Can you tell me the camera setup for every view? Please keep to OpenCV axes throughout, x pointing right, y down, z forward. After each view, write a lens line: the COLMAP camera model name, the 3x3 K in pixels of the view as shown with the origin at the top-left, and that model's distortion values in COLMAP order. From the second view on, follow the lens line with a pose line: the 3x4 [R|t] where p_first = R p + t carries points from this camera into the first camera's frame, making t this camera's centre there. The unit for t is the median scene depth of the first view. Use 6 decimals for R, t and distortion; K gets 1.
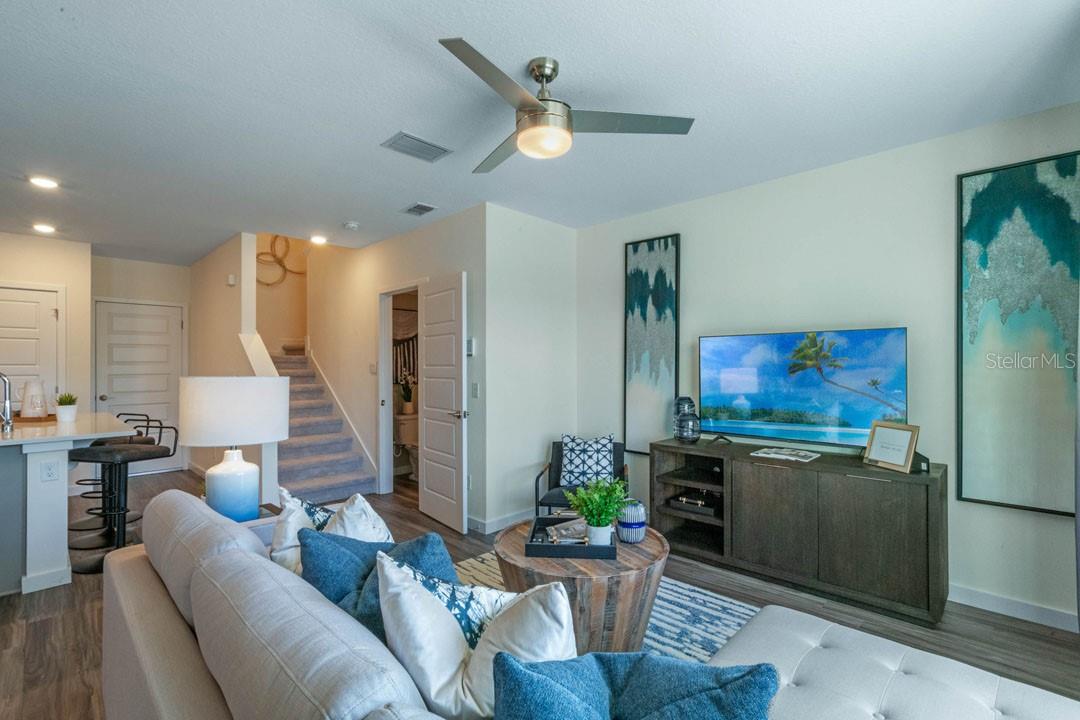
lens RADIAL K [[492.3, 0, 543.0], [0, 492.3, 361.5], [0, 0, 1]] dist [-0.005378, 0.002851]
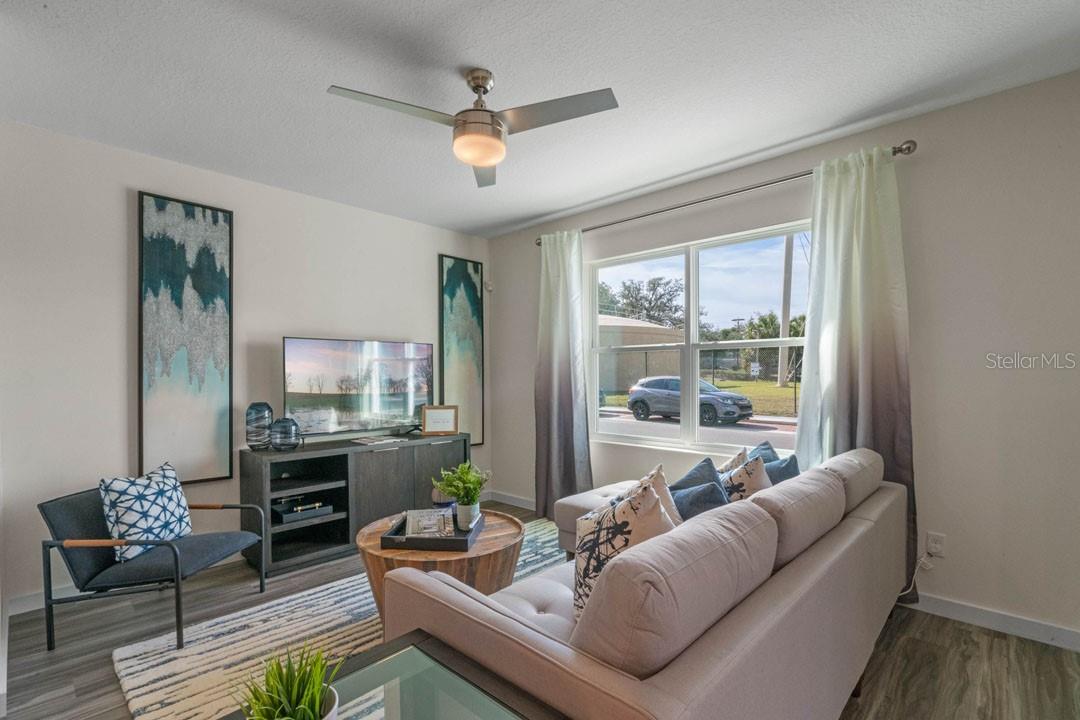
lens RADIAL K [[492.3, 0, 529.7], [0, 492.3, 385.2], [0, 0, 1]] dist [-0.005378, 0.002851]
pose [[0.005511, -0.017713, 0.999828, -0.667480], [-0.001709, 0.999841, 0.017722, 0.026237], [-0.999983, -0.001806, 0.005480, 0.564721]]
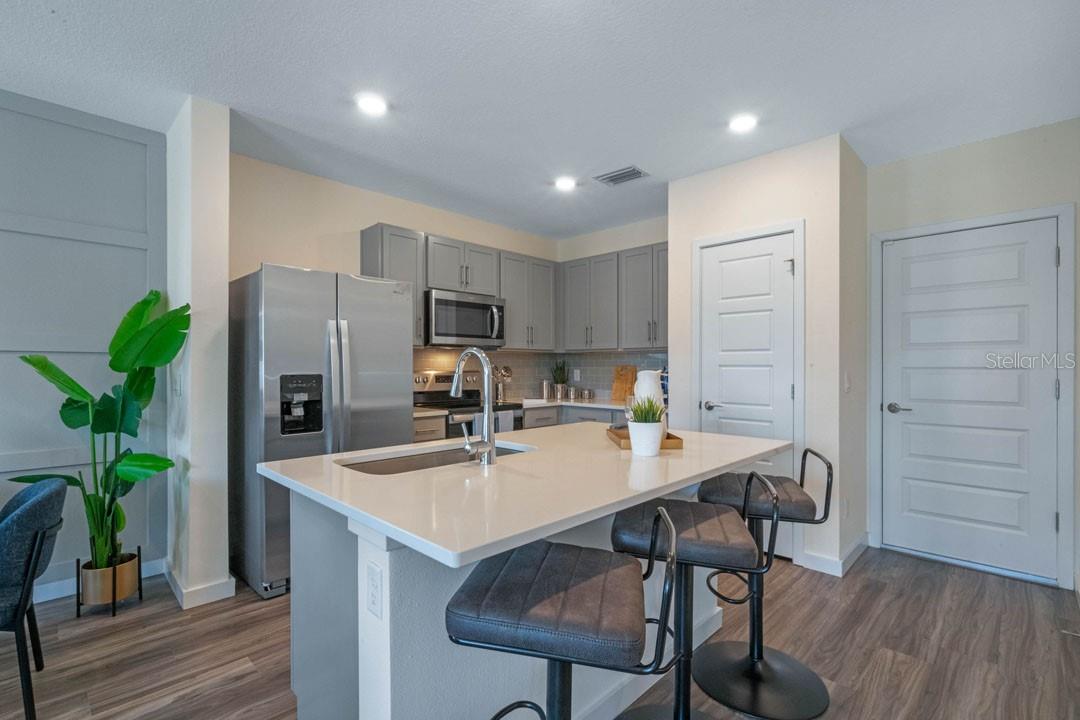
lens RADIAL K [[492.3, 0, 532.8], [0, 492.3, 370.9], [0, 0, 1]] dist [-0.005378, 0.002851]
pose [[-0.017805, 0.011359, -0.999777, -0.521802], [0.006963, 0.999913, 0.011237, 0.035418], [0.999817, -0.006762, -0.017882, 0.982074]]
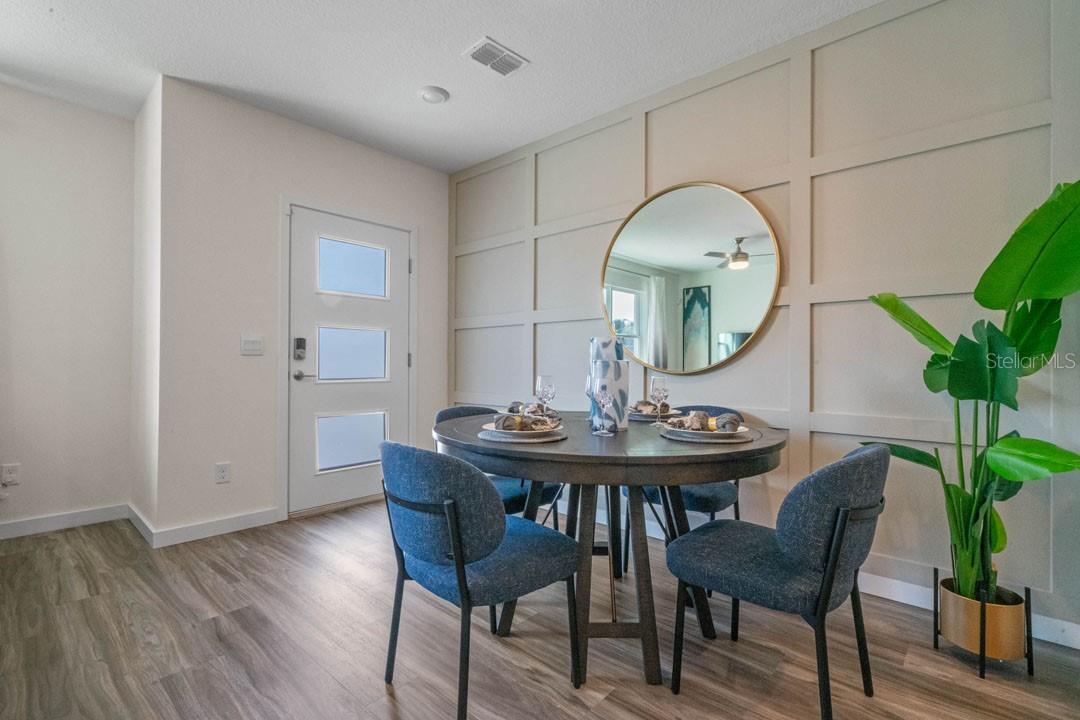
lens RADIAL K [[492.3, 0, 539.4], [0, 492.3, 360.9], [0, 0, 1]] dist [-0.005378, 0.002851]
pose [[-0.999244, -0.001411, -0.038844, -0.779801], [-0.000996, 0.999942, -0.010693, 0.097030], [0.038857, -0.010647, -0.999188, 0.814890]]
